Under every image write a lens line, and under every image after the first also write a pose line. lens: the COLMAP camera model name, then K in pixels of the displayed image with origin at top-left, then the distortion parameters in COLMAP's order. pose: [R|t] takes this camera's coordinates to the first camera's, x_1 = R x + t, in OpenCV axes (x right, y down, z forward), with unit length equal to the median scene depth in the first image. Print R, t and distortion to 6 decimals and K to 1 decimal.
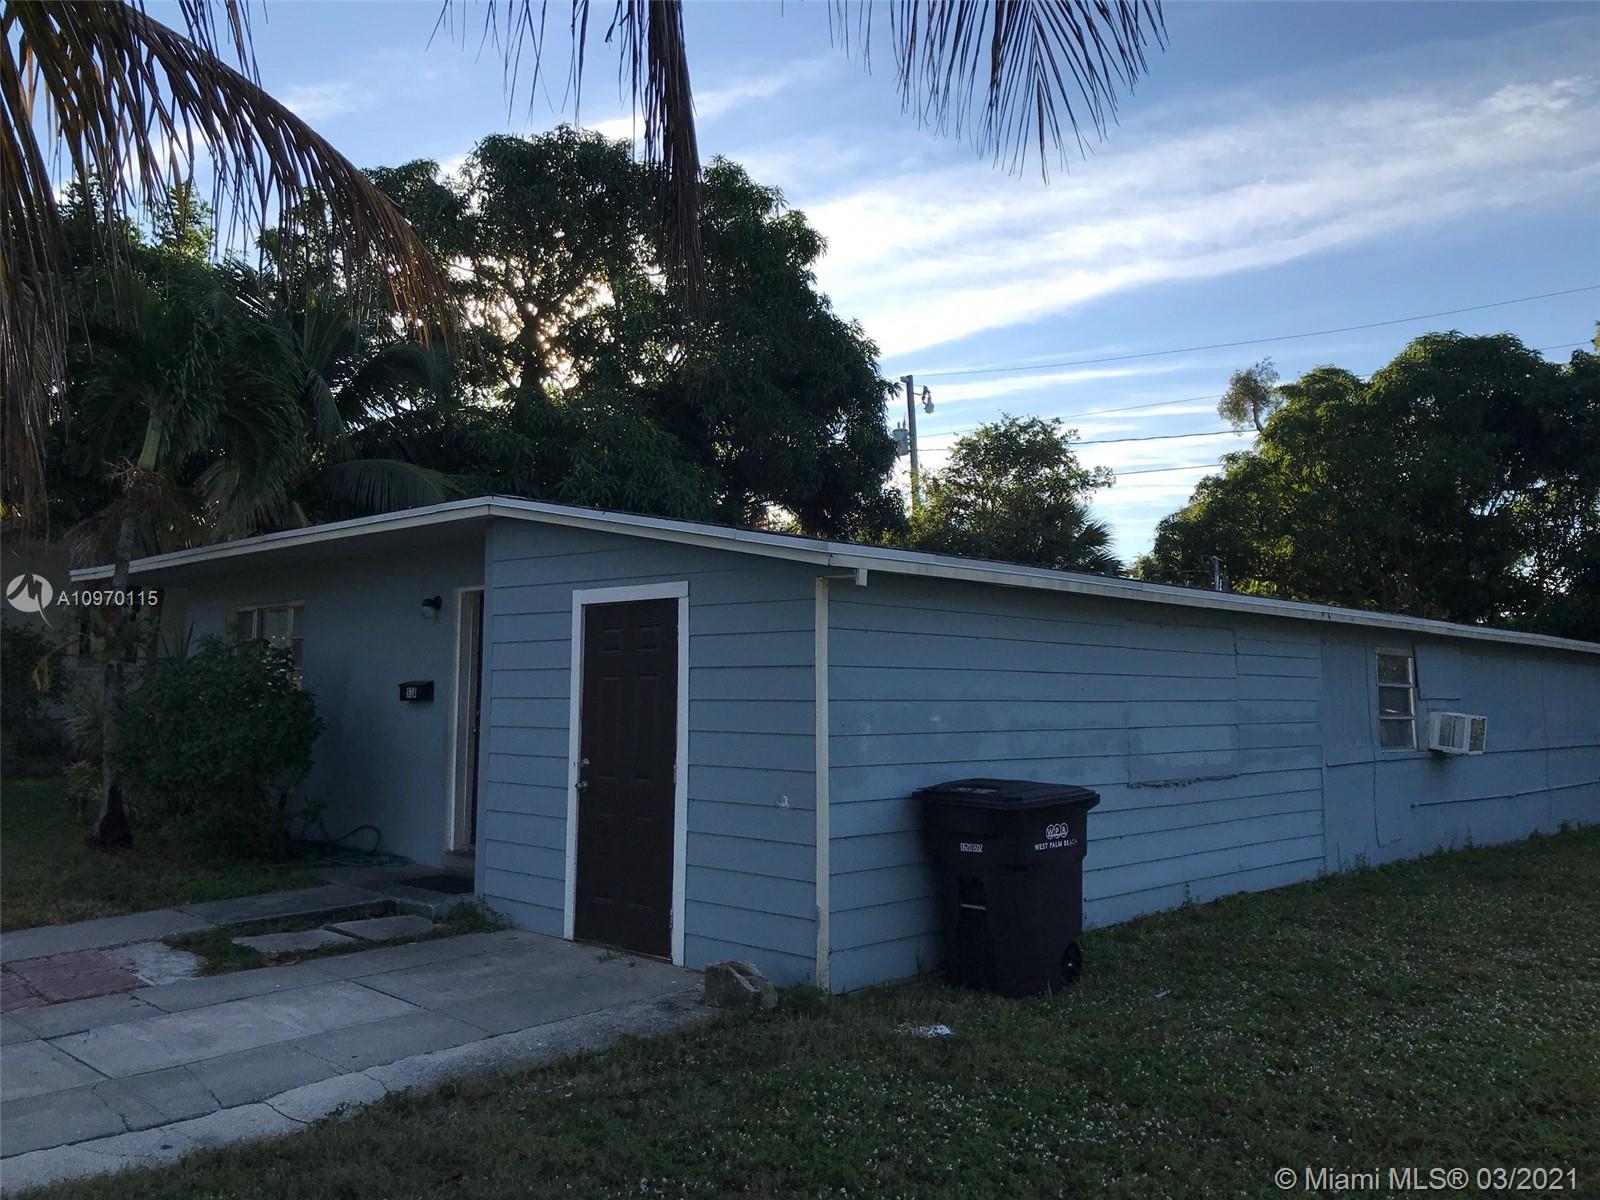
lens RADIAL K [[1299.6, 0, 800.0], [0, 1299.6, 600.0], [0, 0, 1]] dist [0.048091, 0.000762]
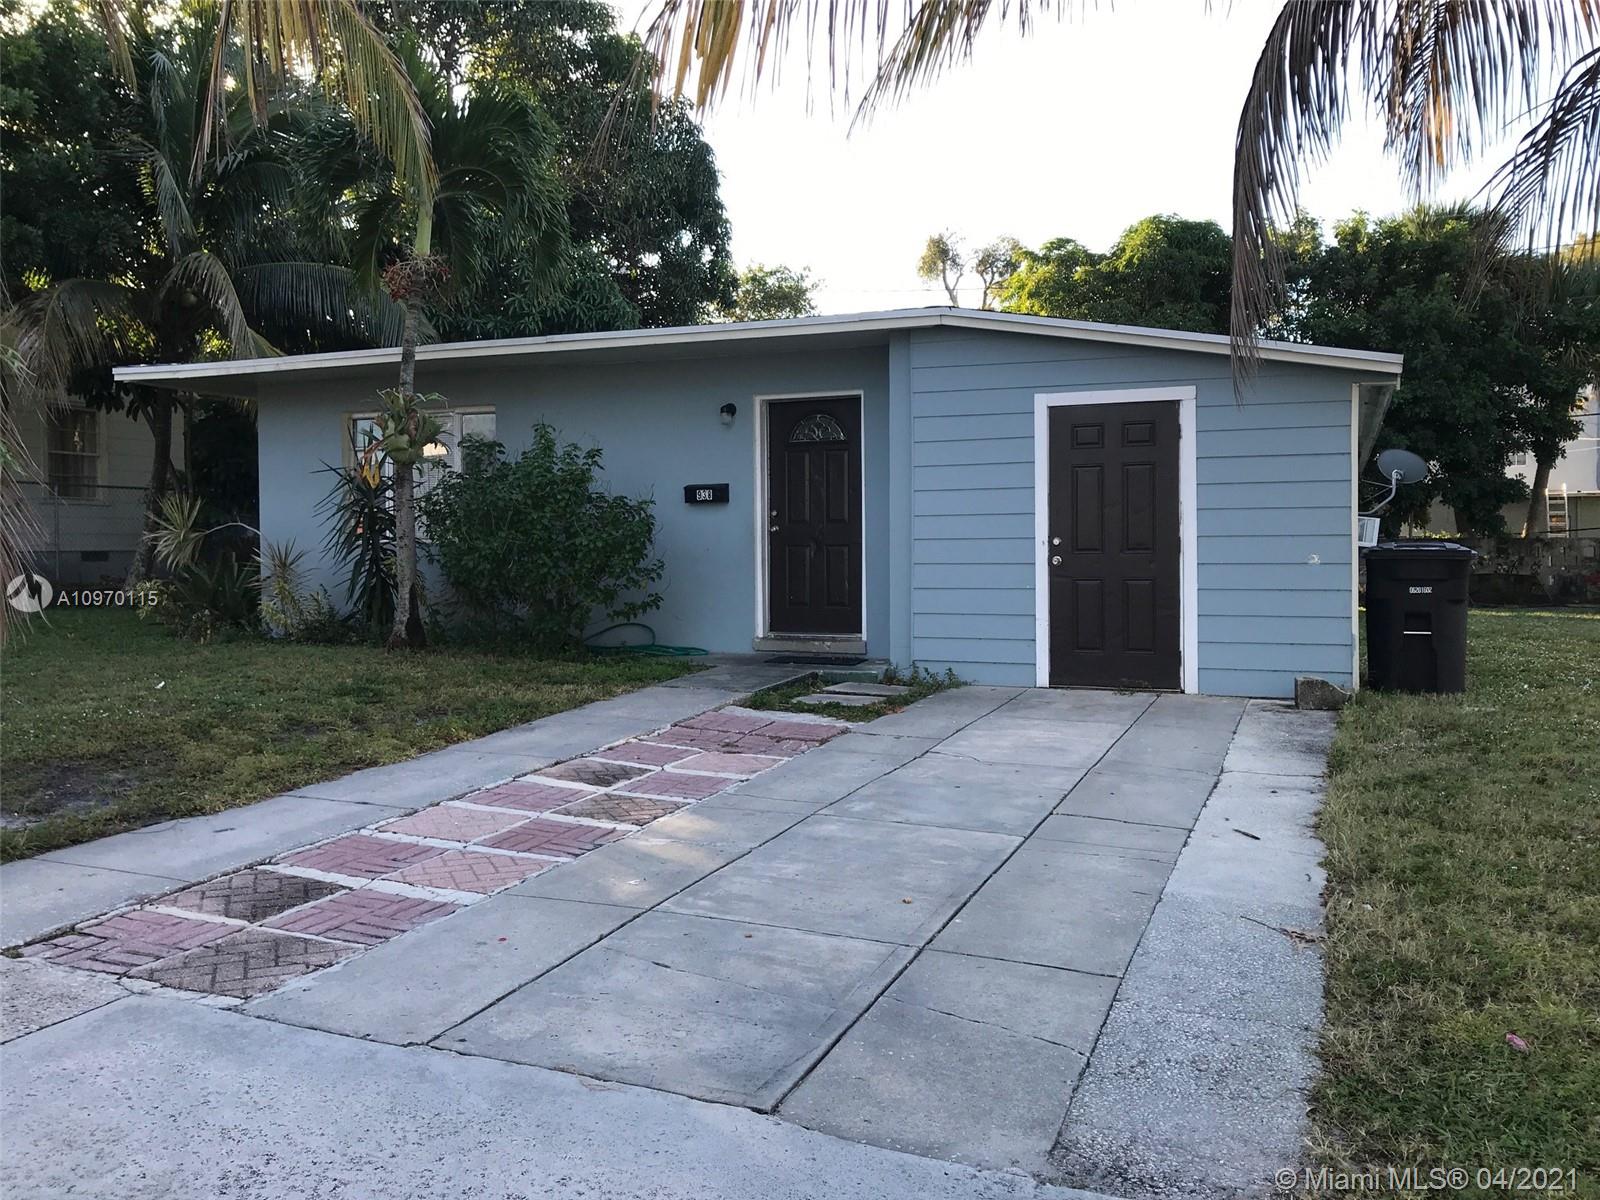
lens RADIAL K [[1299.6, 0, 800.0], [0, 1299.6, 600.0], [0, 0, 1]] dist [0.048091, 0.000762]
pose [[0.930266, -0.026779, 0.365906, -0.805681], [-0.014664, 0.993822, 0.110014, 0.050746], [-0.366592, -0.107708, 0.924126, -0.016137]]
